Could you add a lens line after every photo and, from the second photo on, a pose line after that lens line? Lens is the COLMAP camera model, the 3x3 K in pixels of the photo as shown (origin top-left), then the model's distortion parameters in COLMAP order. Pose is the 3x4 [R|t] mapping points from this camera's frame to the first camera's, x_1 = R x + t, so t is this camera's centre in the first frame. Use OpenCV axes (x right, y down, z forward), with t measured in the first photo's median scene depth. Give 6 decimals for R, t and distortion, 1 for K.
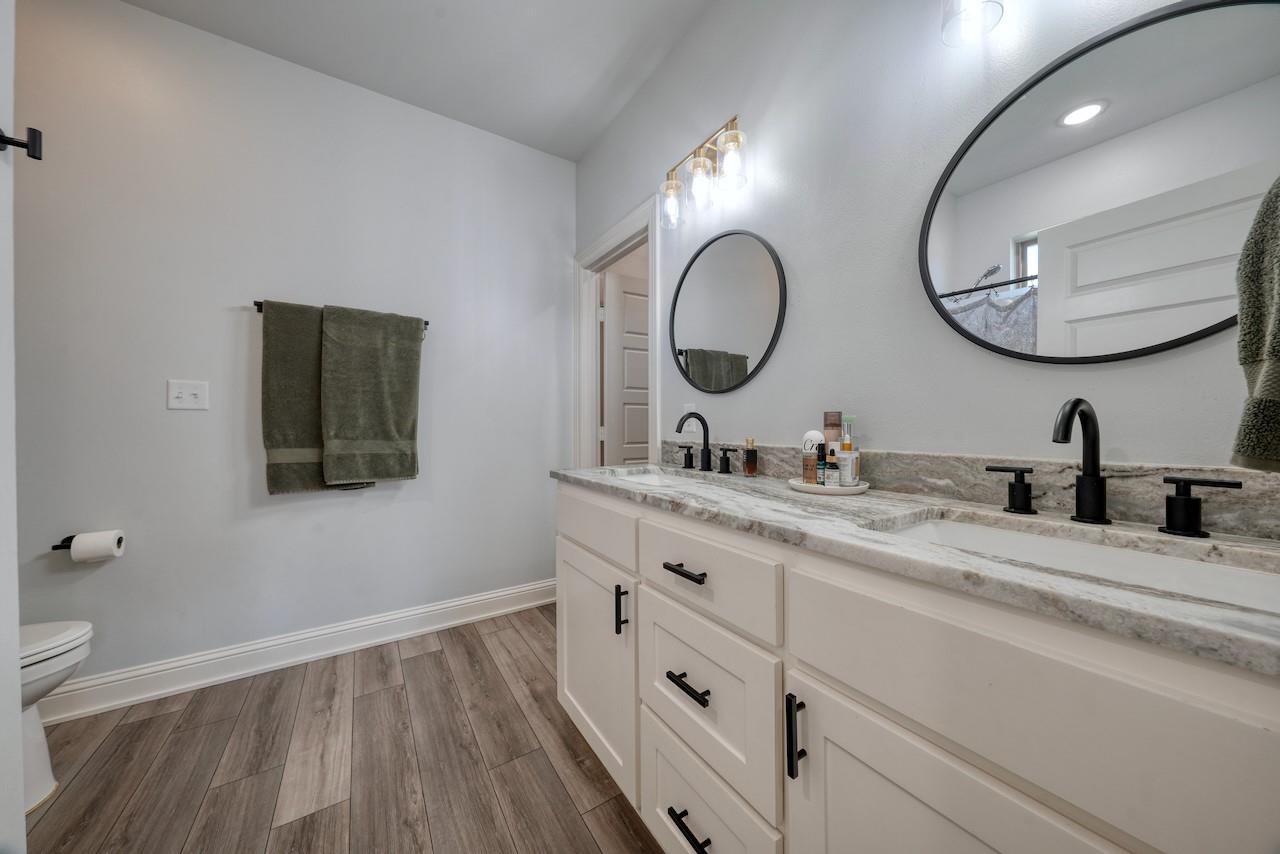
lens RADIAL K [[435.8, 0, 642.2], [0, 435.8, 425.2], [0, 0, 1]] dist [0.000155, 0.000045]
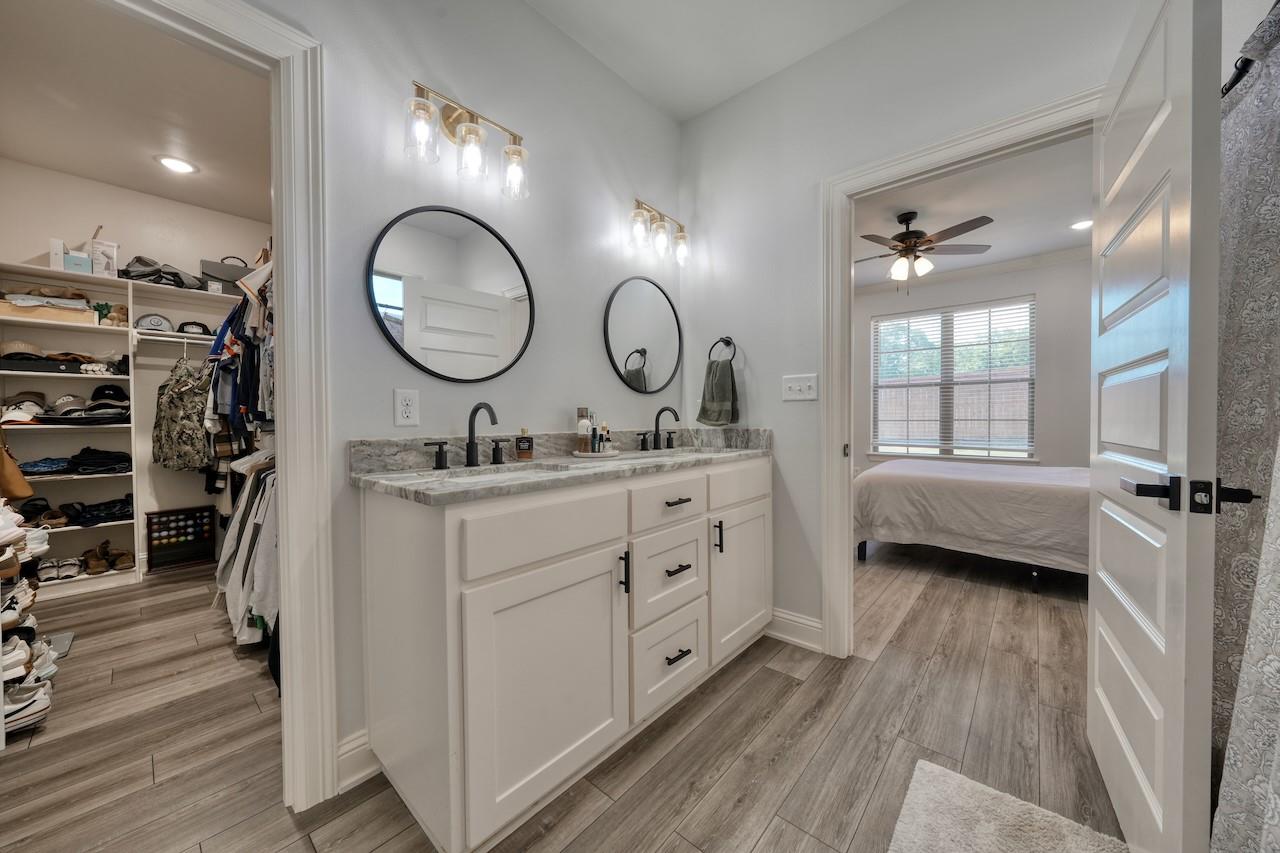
lens RADIAL K [[447.7, 0, 640.0], [0, 447.7, 426.5], [0, 0, 1]] dist [0.000598, 0.000016]
pose [[-0.270839, -0.012148, 0.962548, -0.964887], [0.014203, 0.999761, 0.016614, 0.010629], [-0.962520, 0.018171, -0.270602, 1.022240]]
